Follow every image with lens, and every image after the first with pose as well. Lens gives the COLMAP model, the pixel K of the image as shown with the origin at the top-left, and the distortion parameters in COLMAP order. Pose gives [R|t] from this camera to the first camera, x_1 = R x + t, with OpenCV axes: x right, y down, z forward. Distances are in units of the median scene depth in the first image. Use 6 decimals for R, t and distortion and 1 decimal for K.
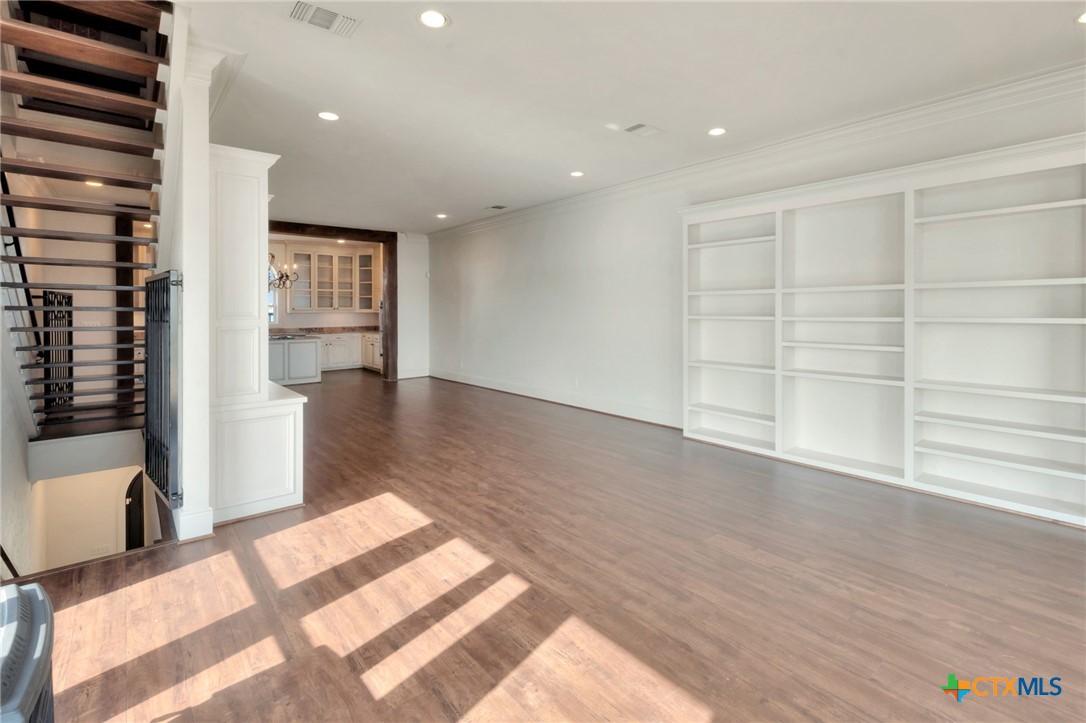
lens RADIAL K [[504.9, 0, 538.7], [0, 504.9, 313.3], [0, 0, 1]] dist [0.003017, 0.000305]
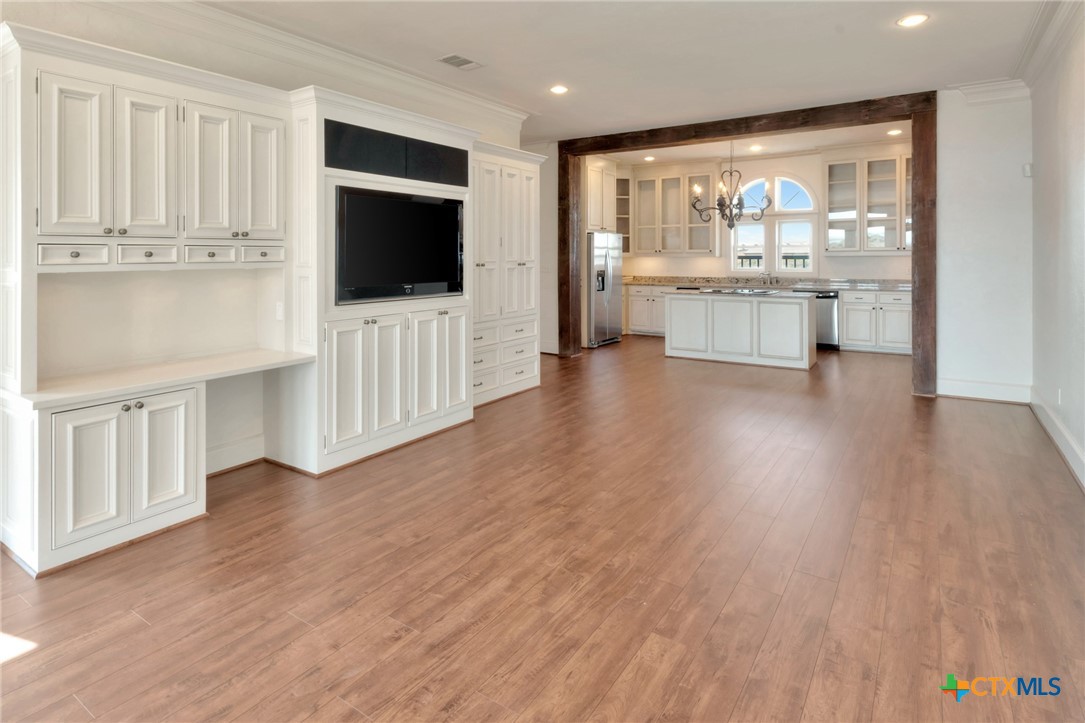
lens RADIAL K [[576.1, 0, 545.1], [0, 576.1, 256.1], [0, 0, 1]] dist [-0.000161, 0.000570]
pose [[0.294370, 0.005762, -0.955674, 0.508073], [-0.000680, 0.999983, 0.005819, -0.018676], [0.955691, -0.001063, 0.294368, 1.799920]]
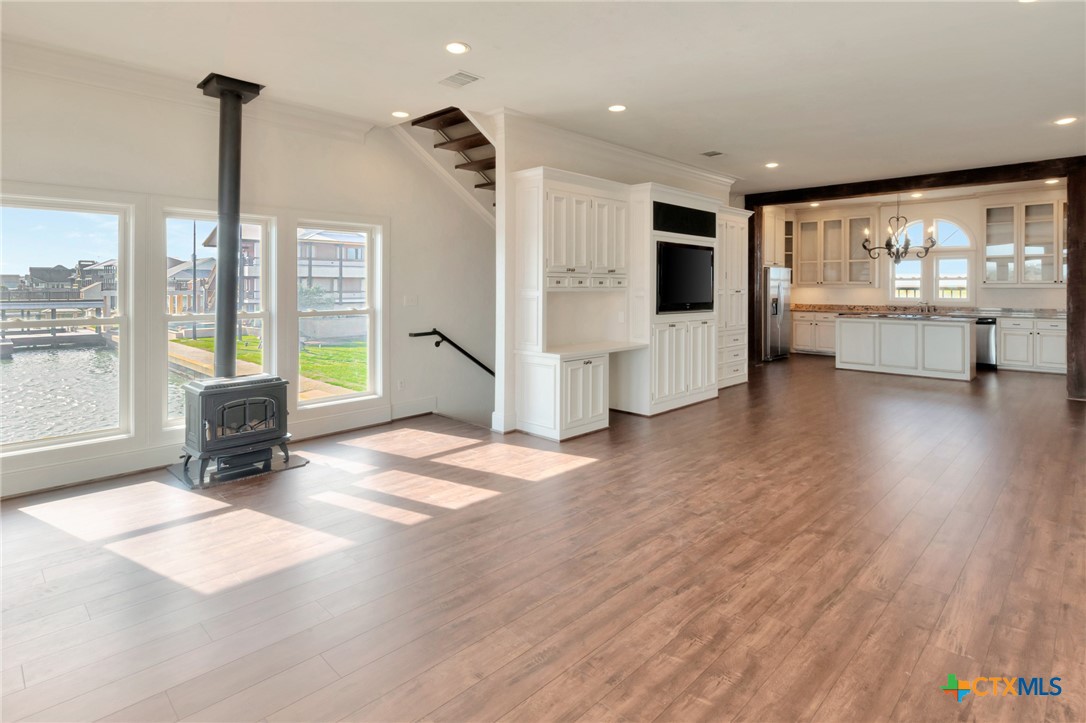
lens RADIAL K [[565.2, 0, 544.4], [0, 565.2, 283.8], [0, 0, 1]] dist [0.000576, -0.002116]
pose [[0.109181, 0.001693, -0.994020, 1.182555], [-0.006814, 0.999976, 0.000954, -0.011113], [0.993999, 0.006669, 0.109190, 1.059824]]
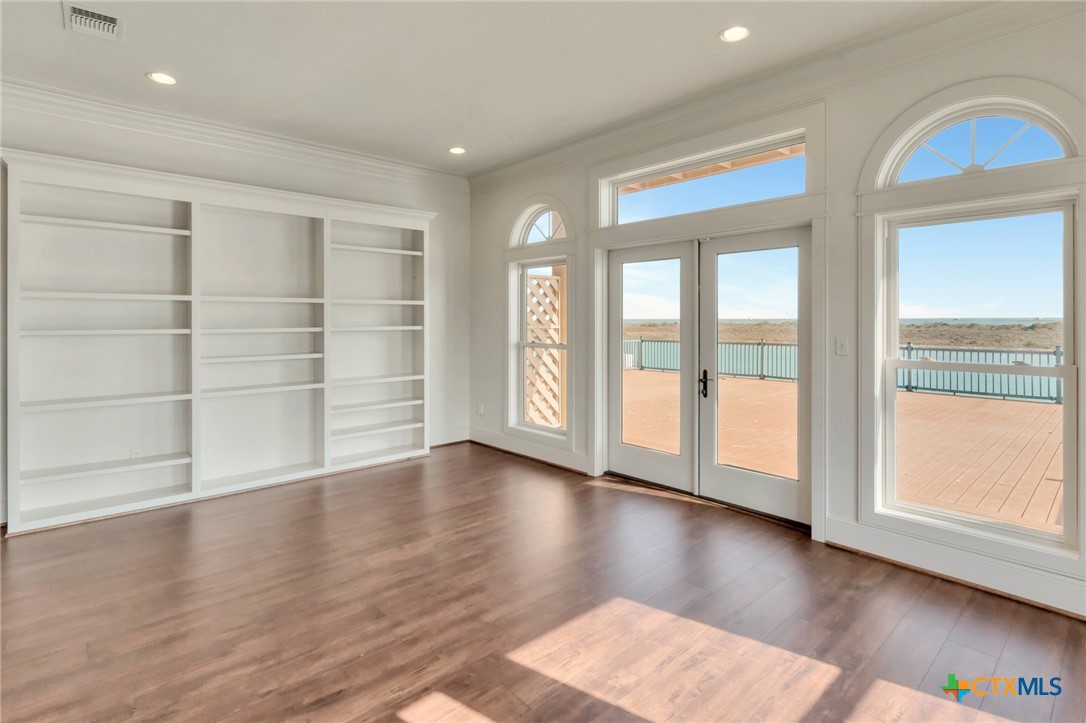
lens RADIAL K [[537.0, 0, 544.5], [0, 537.0, 318.8], [0, 0, 1]] dist [0.003034, 0.000435]
pose [[-0.053496, 0.003598, 0.998562, -0.749375], [0.008798, 0.999956, -0.003132, -0.004023], [-0.998529, 0.008618, -0.053525, 0.801614]]
